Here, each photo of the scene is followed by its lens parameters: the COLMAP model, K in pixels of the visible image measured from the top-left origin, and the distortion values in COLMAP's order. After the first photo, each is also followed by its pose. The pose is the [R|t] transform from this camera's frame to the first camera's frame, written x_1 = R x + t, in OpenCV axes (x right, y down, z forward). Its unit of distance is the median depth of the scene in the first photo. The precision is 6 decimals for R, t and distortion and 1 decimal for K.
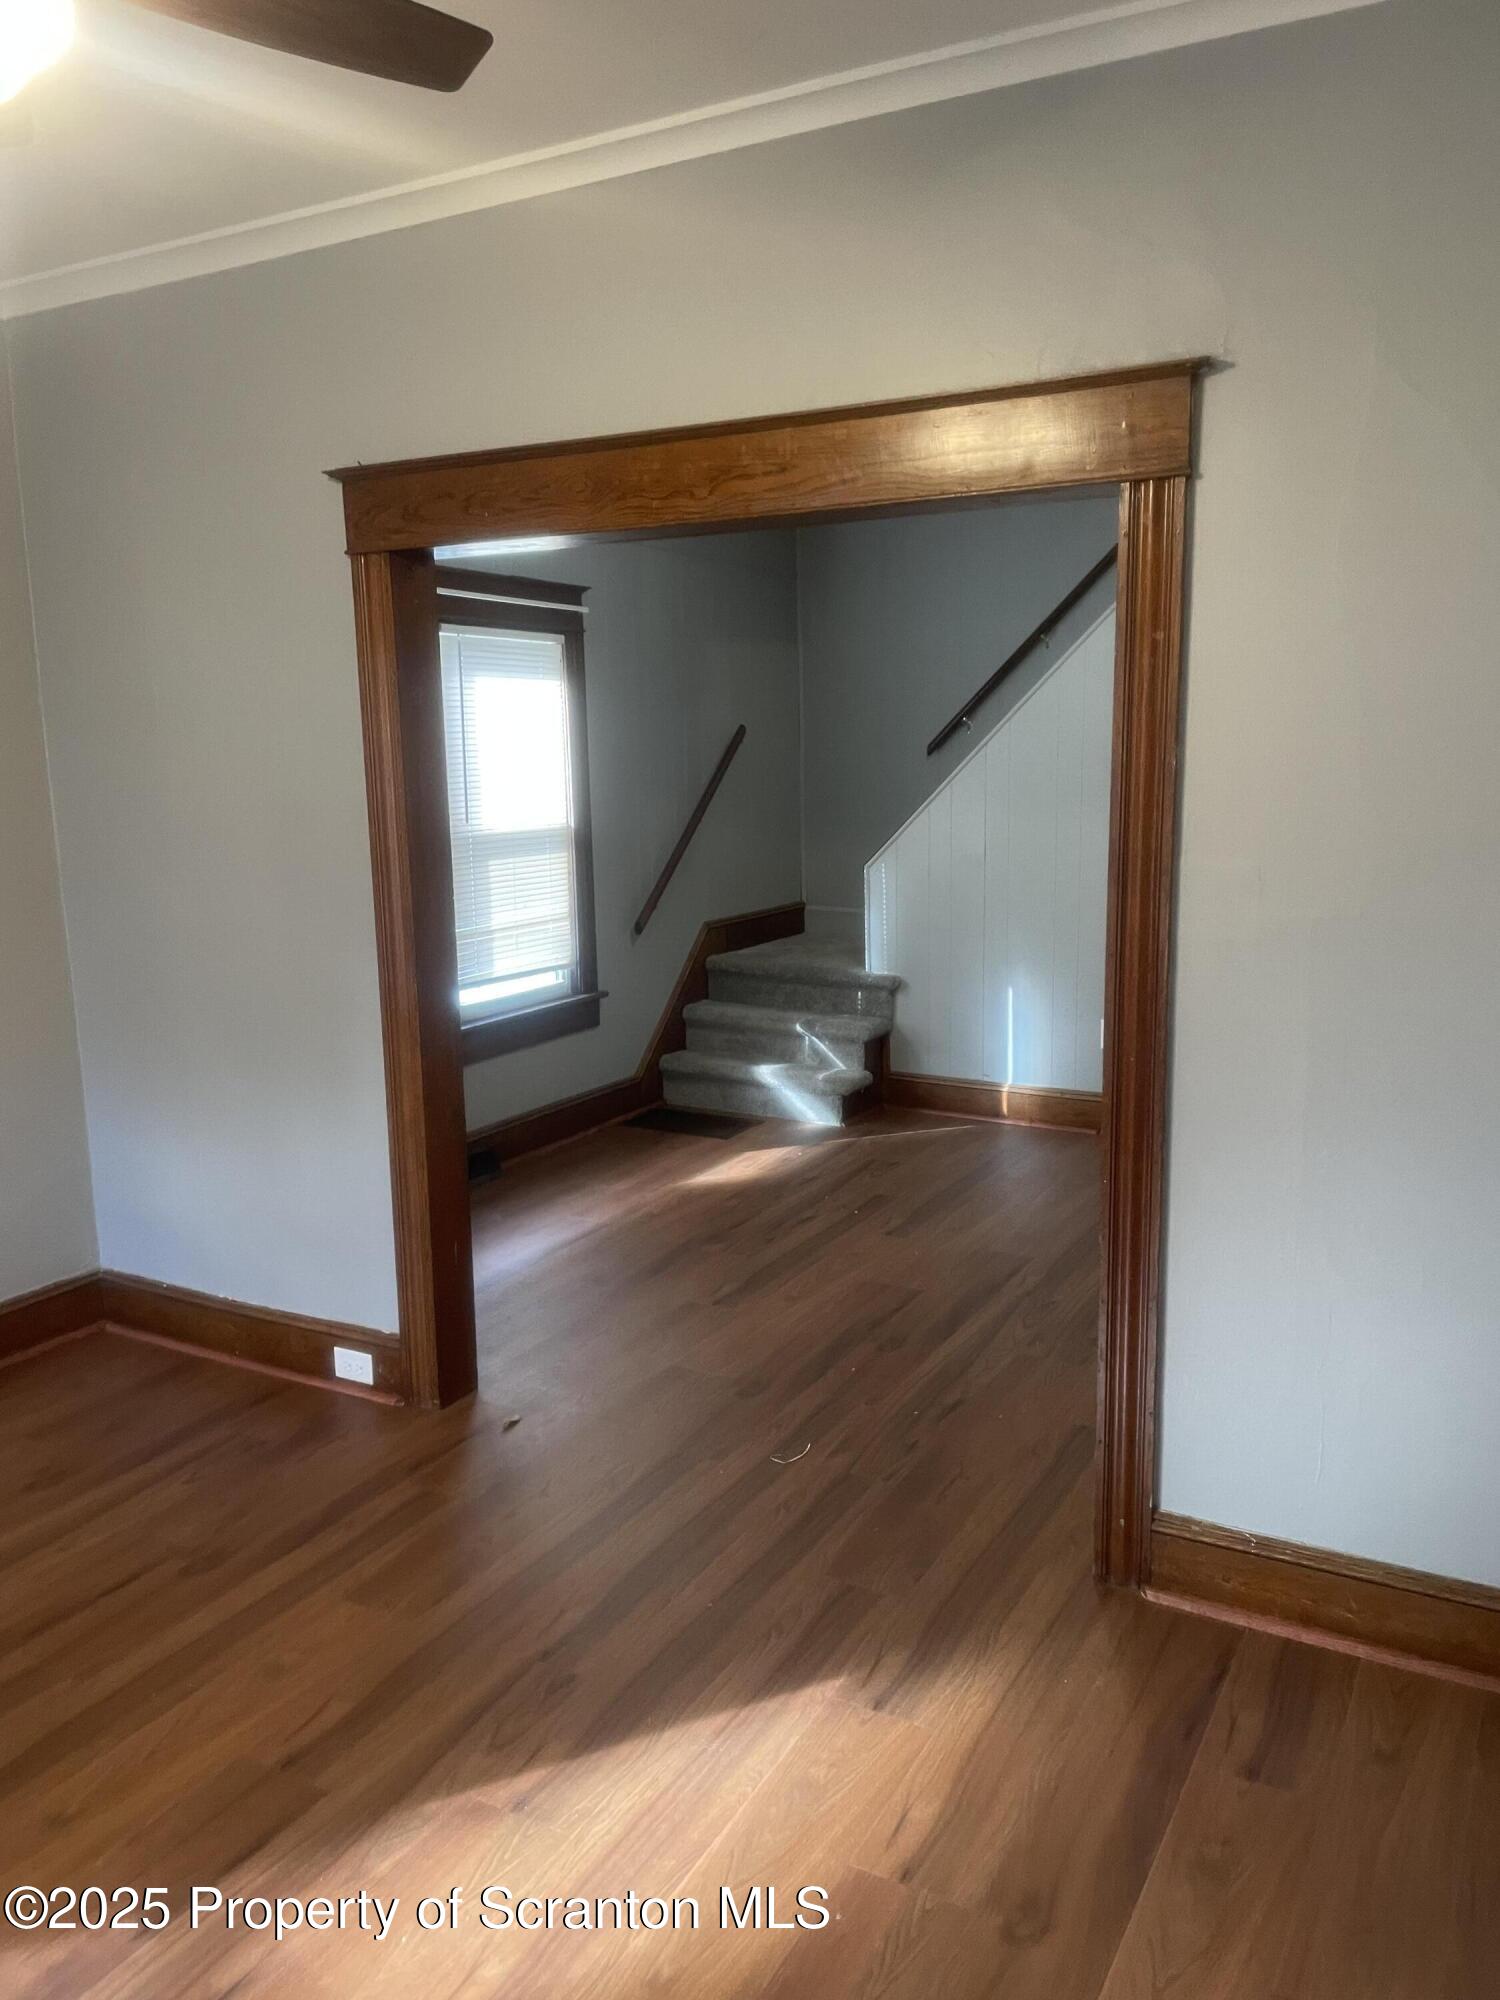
lens RADIAL K [[1495.6, 0, 766.3], [0, 1495.6, 1004.5], [0, 0, 1]] dist [0.113412, -0.144579]
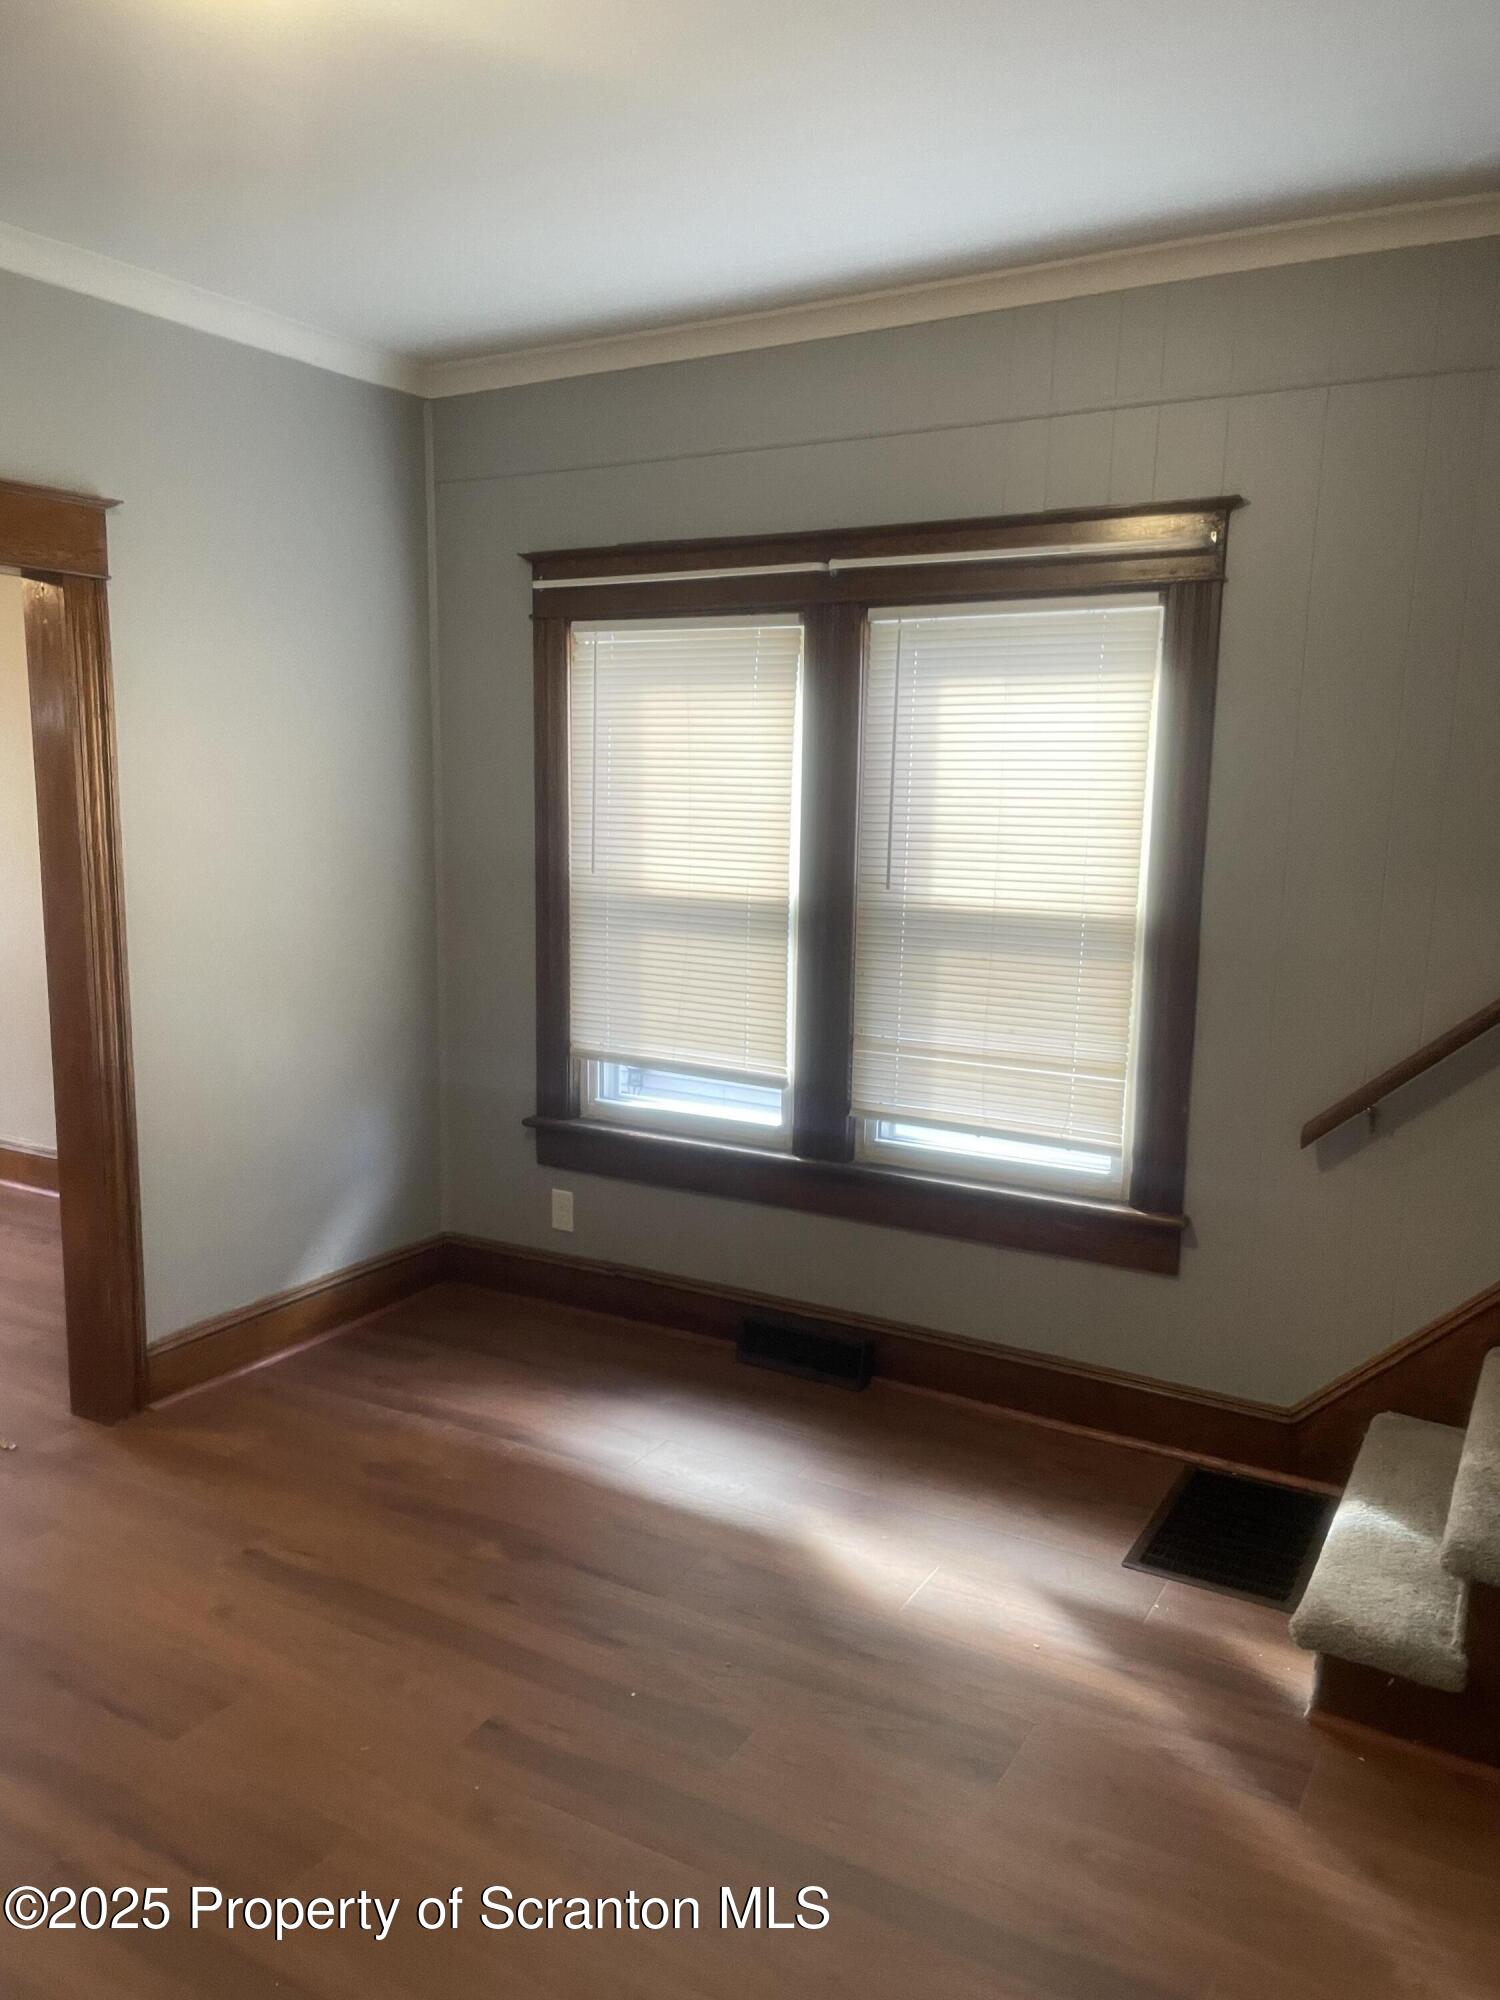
lens RADIAL K [[1495.6, 0, 766.3], [0, 1495.6, 1004.5], [0, 0, 1]] dist [0.113412, -0.144579]
pose [[-0.010305, 0.155863, -0.987725, 0.472505], [-0.188529, 0.969759, 0.154995, -0.155806], [0.982014, 0.187812, 0.019392, 0.878835]]
